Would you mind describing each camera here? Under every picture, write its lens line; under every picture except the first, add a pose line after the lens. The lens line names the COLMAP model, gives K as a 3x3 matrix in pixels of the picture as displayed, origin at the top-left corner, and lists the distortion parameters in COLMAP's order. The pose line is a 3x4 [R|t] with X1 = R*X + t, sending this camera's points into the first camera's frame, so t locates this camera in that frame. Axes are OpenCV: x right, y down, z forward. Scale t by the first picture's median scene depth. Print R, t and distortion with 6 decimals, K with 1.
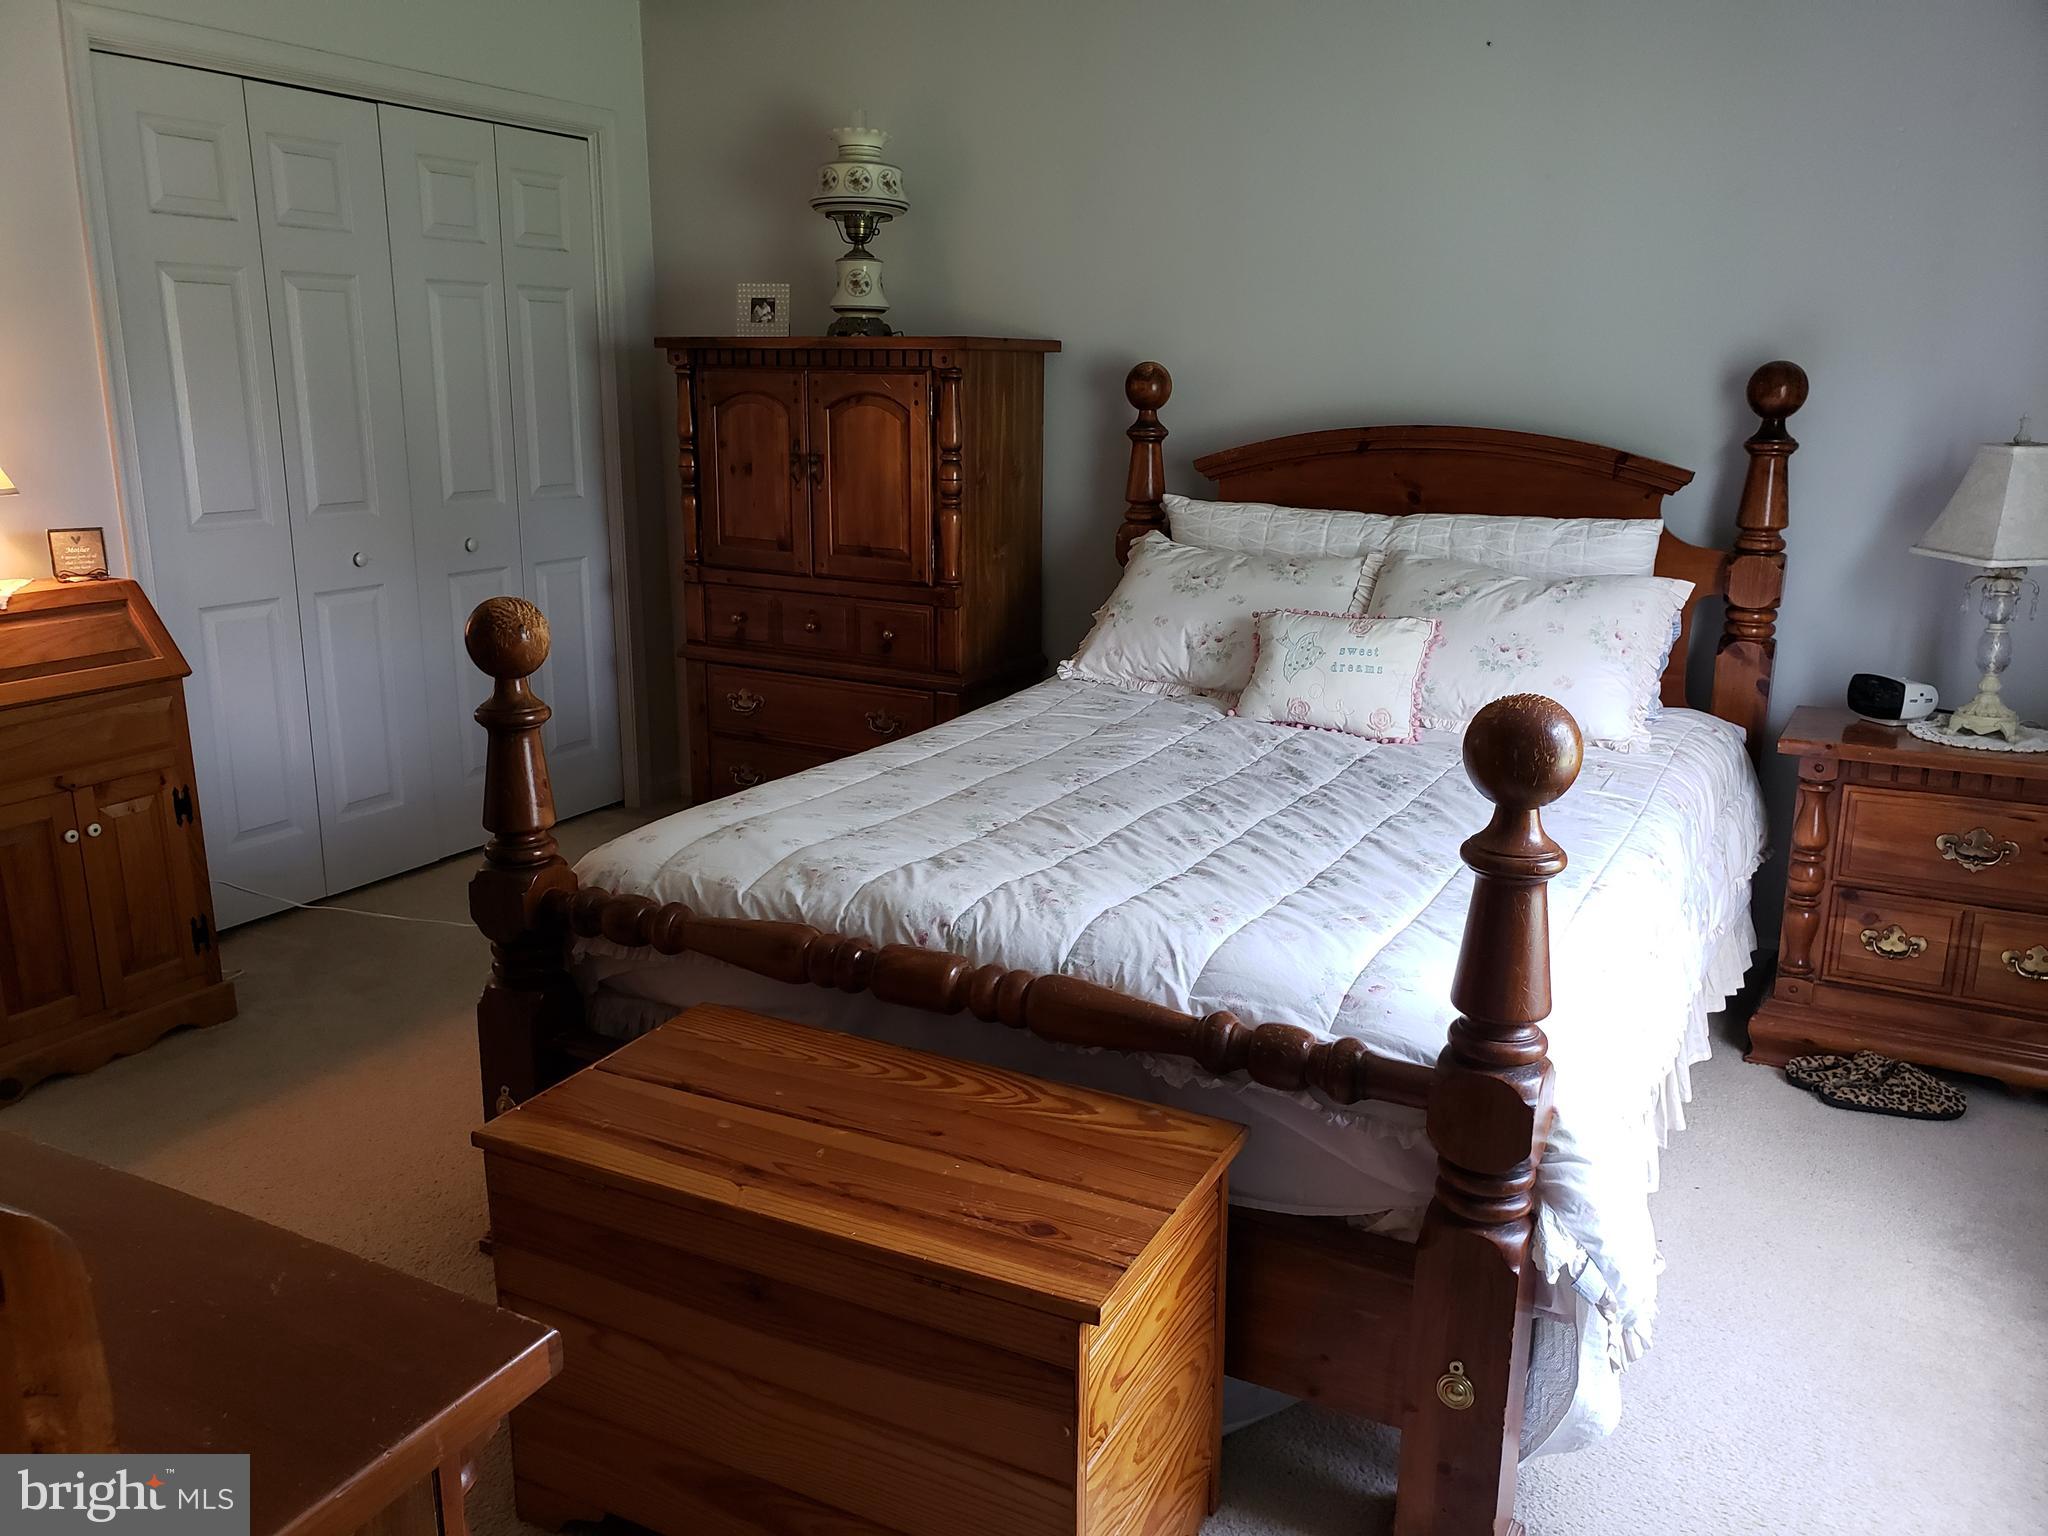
lens RADIAL K [[1618.9, 0, 1008.4], [0, 1618.9, 776.8], [0, 0, 1]] dist [0.028179, 0.007080]
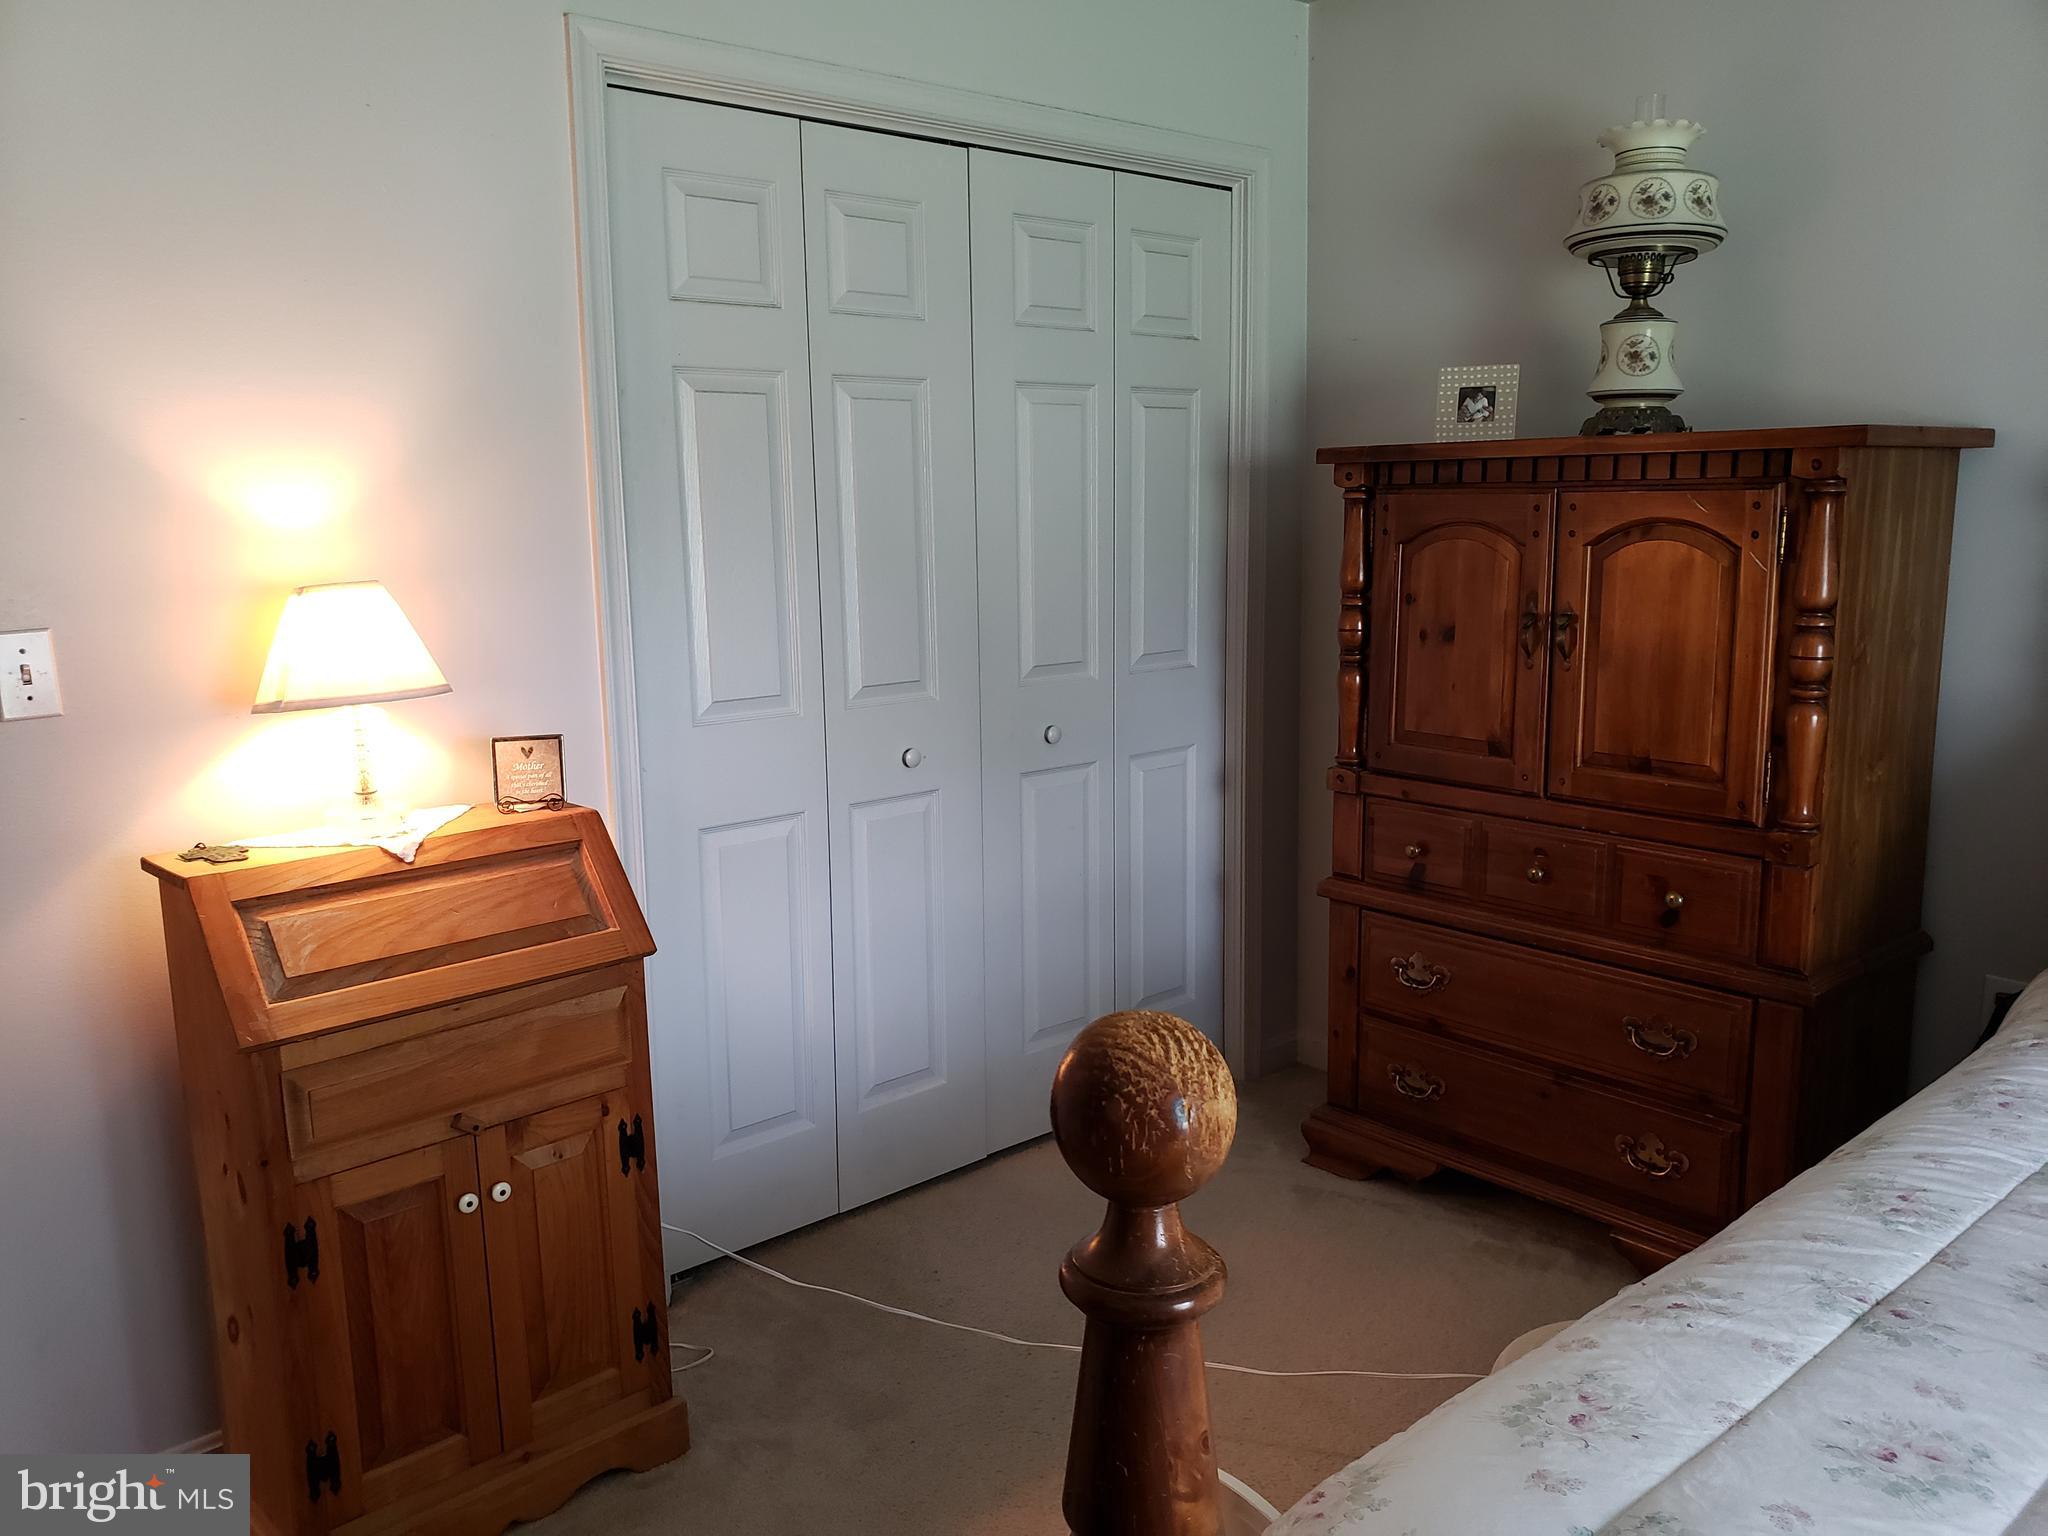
lens RADIAL K [[1618.9, 0, 1008.4], [0, 1618.9, 776.8], [0, 0, 1]] dist [0.028179, 0.007080]
pose [[0.945072, 0.034356, -0.325052, -0.114969], [-0.058903, 0.996081, -0.065979, -0.078069], [0.321511, 0.081502, 0.943392, 0.318553]]
